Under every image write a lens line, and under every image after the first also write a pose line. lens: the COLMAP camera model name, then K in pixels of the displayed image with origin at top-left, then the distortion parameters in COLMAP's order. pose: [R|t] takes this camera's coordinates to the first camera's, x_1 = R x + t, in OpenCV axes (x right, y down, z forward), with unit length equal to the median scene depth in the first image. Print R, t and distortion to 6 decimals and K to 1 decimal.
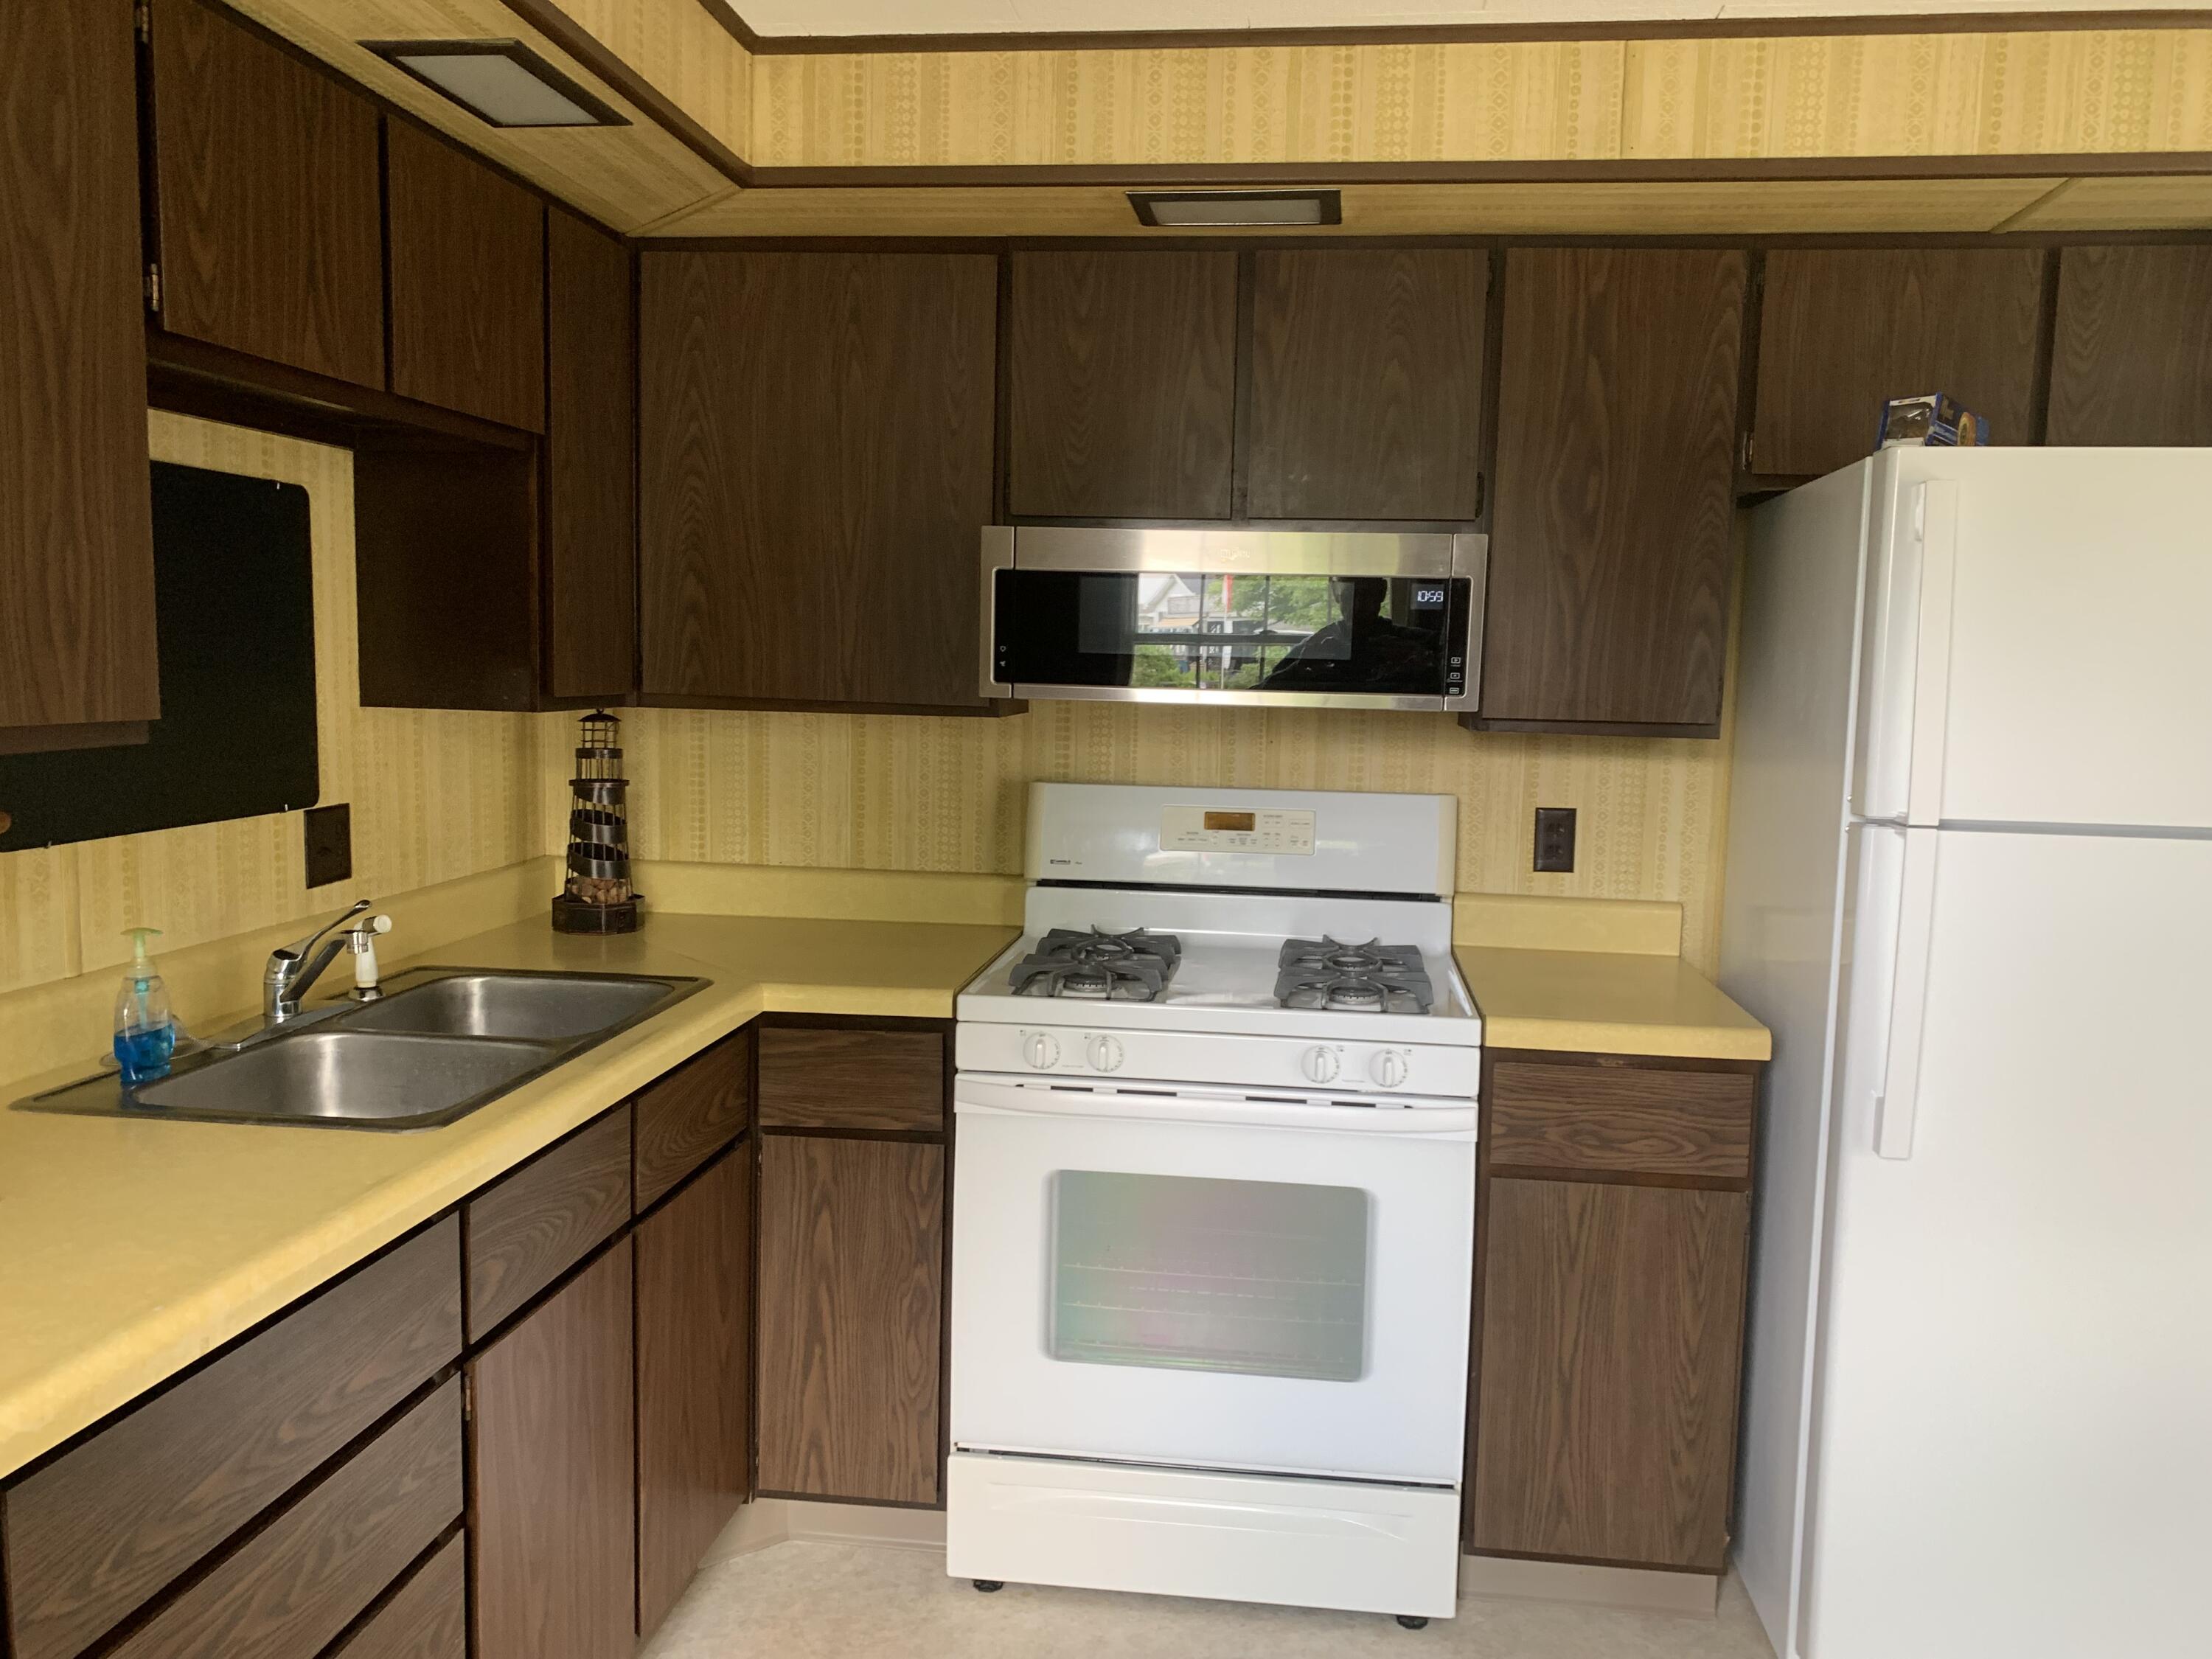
lens RADIAL K [[1680.8, 0, 1124.4], [0, 1680.8, 841.9], [0, 0, 1]] dist [0.043975, -0.054062]
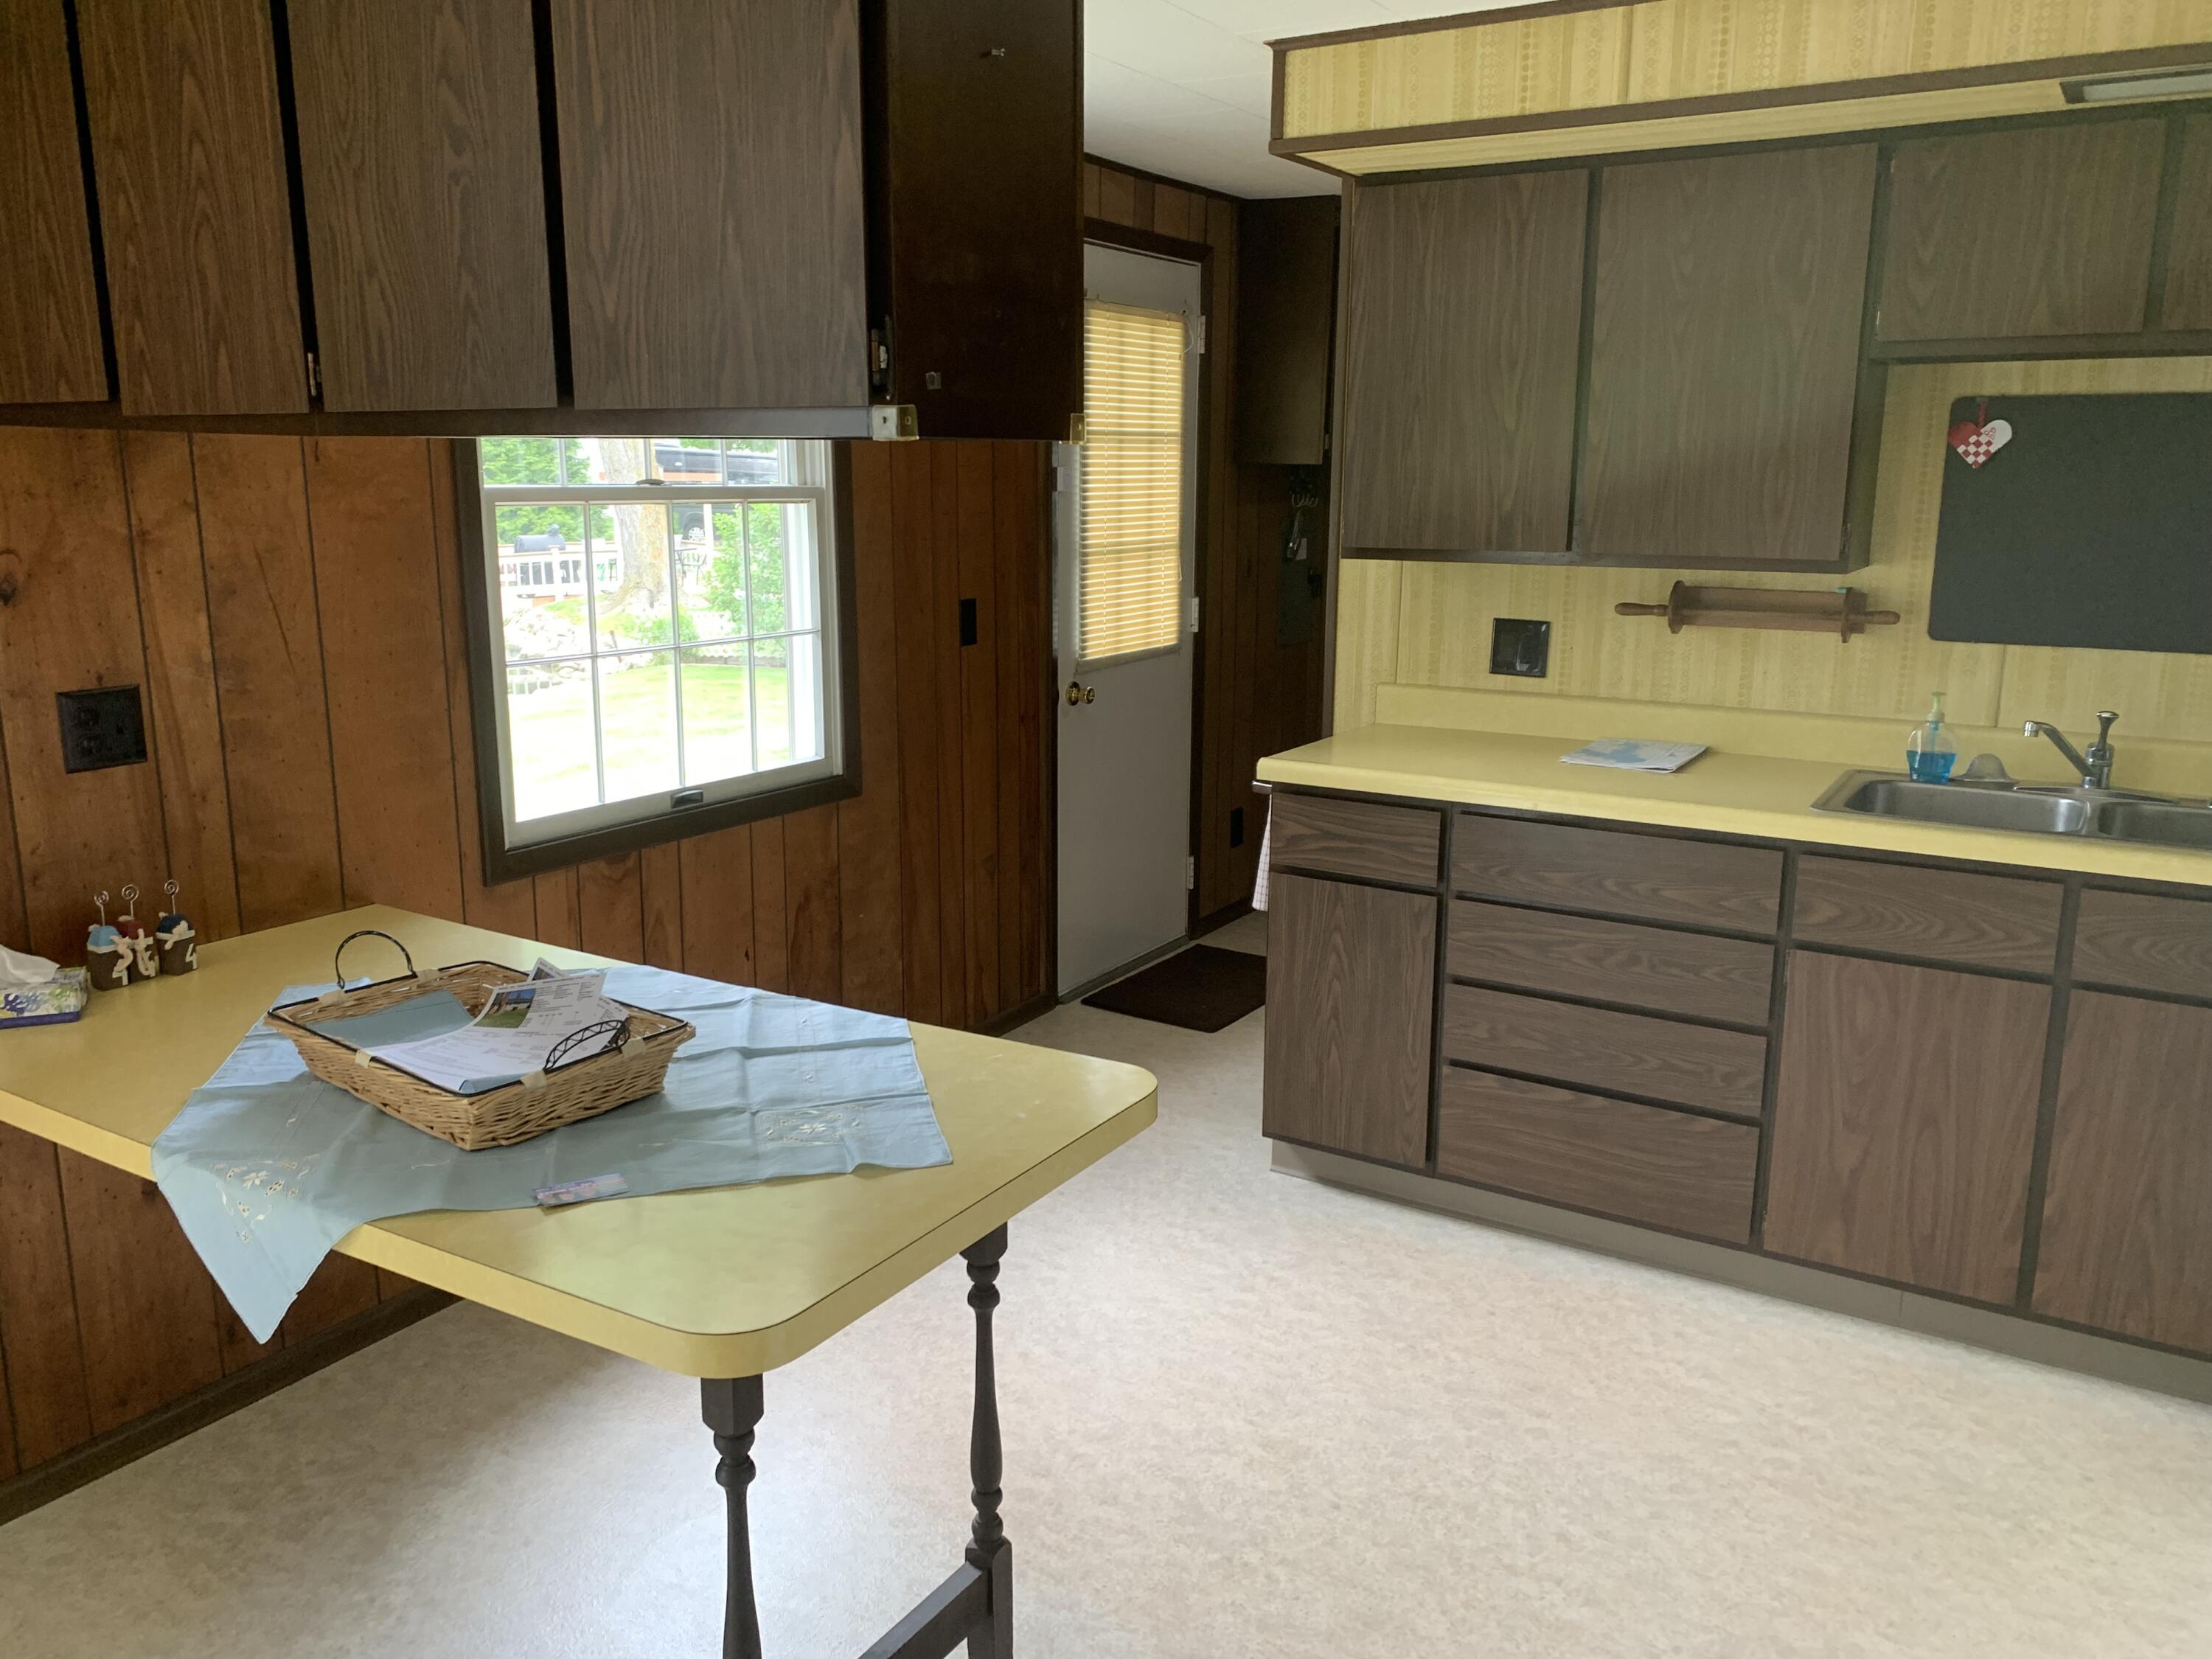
lens RADIAL K [[1680.8, 0, 1089.8], [0, 1680.8, 812.7], [0, 0, 1]] dist [0.043975, -0.054062]
pose [[-0.422396, 0.154624, -0.893126, 0.993680], [-0.116055, 0.968006, 0.222475, -0.083952], [0.898951, 0.197624, -0.390937, 0.718251]]
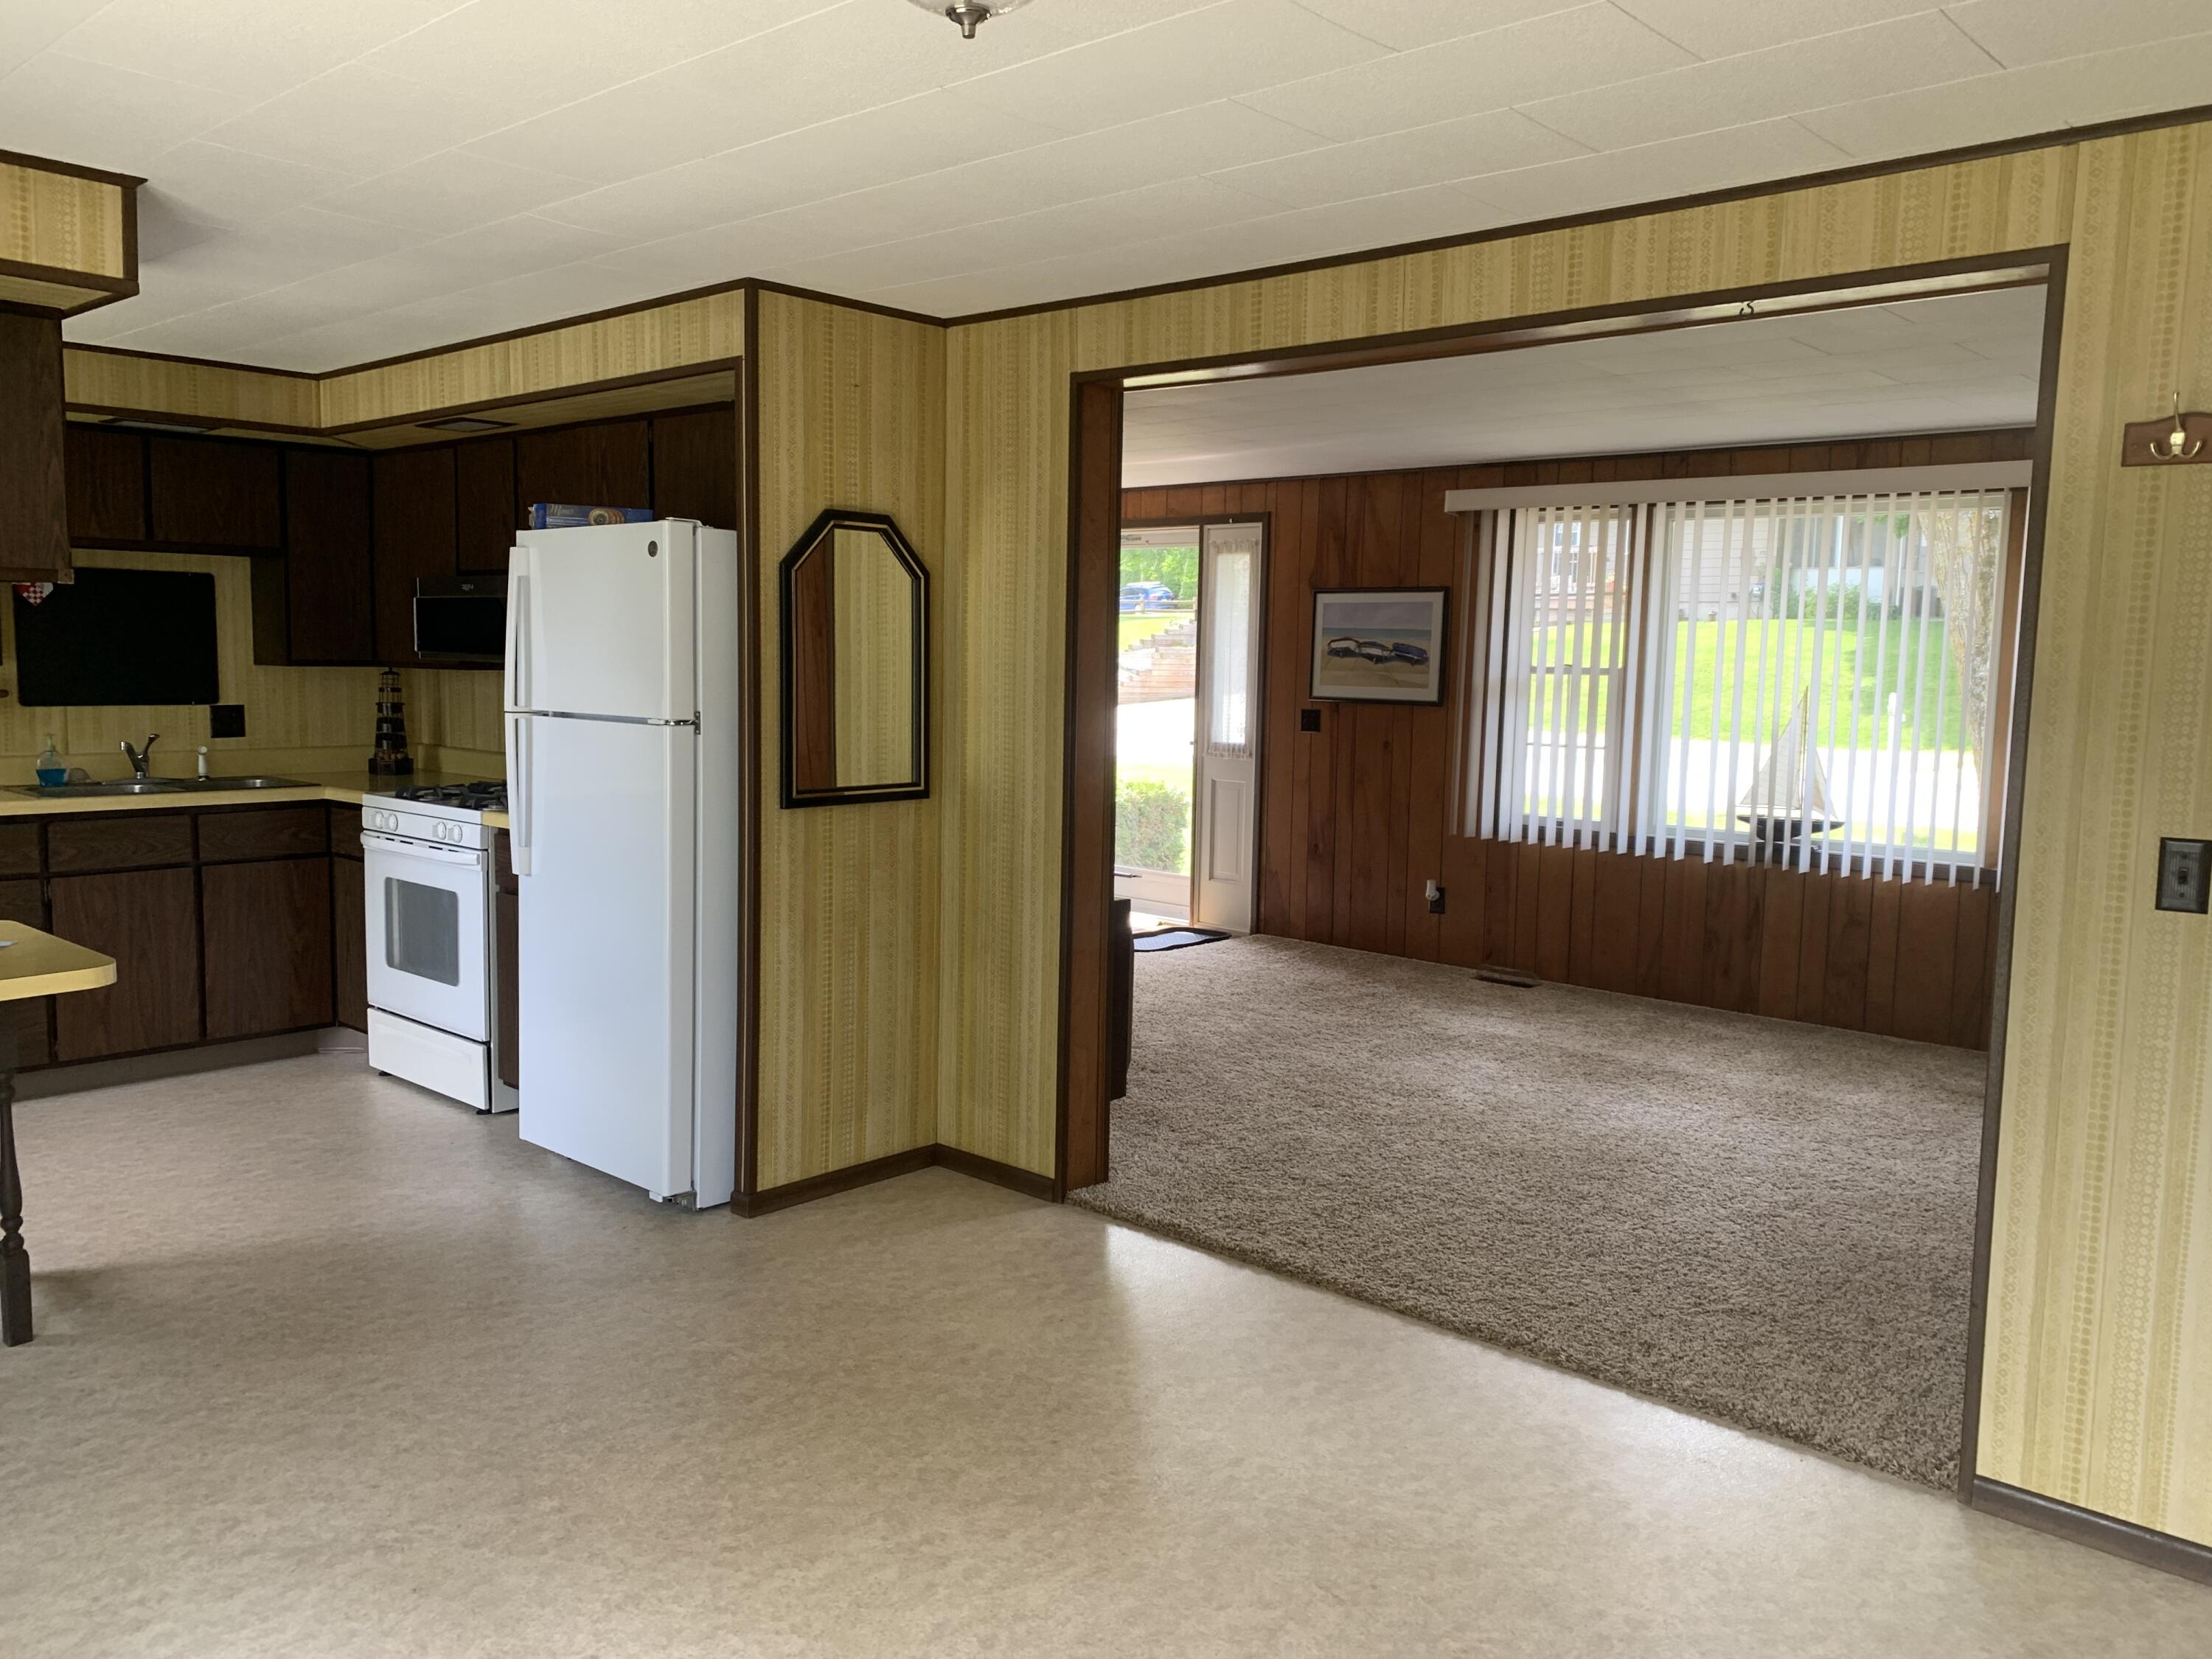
lens RADIAL K [[1680.8, 0, 1112.5], [0, 1680.8, 825.0], [0, 0, 1]] dist [0.043975, -0.054062]
pose [[0.814874, 0.049699, -0.577504, 1.991792], [-0.062350, 0.998052, -0.002086, 0.076945], [0.576276, 0.037707, 0.816385, -0.238528]]
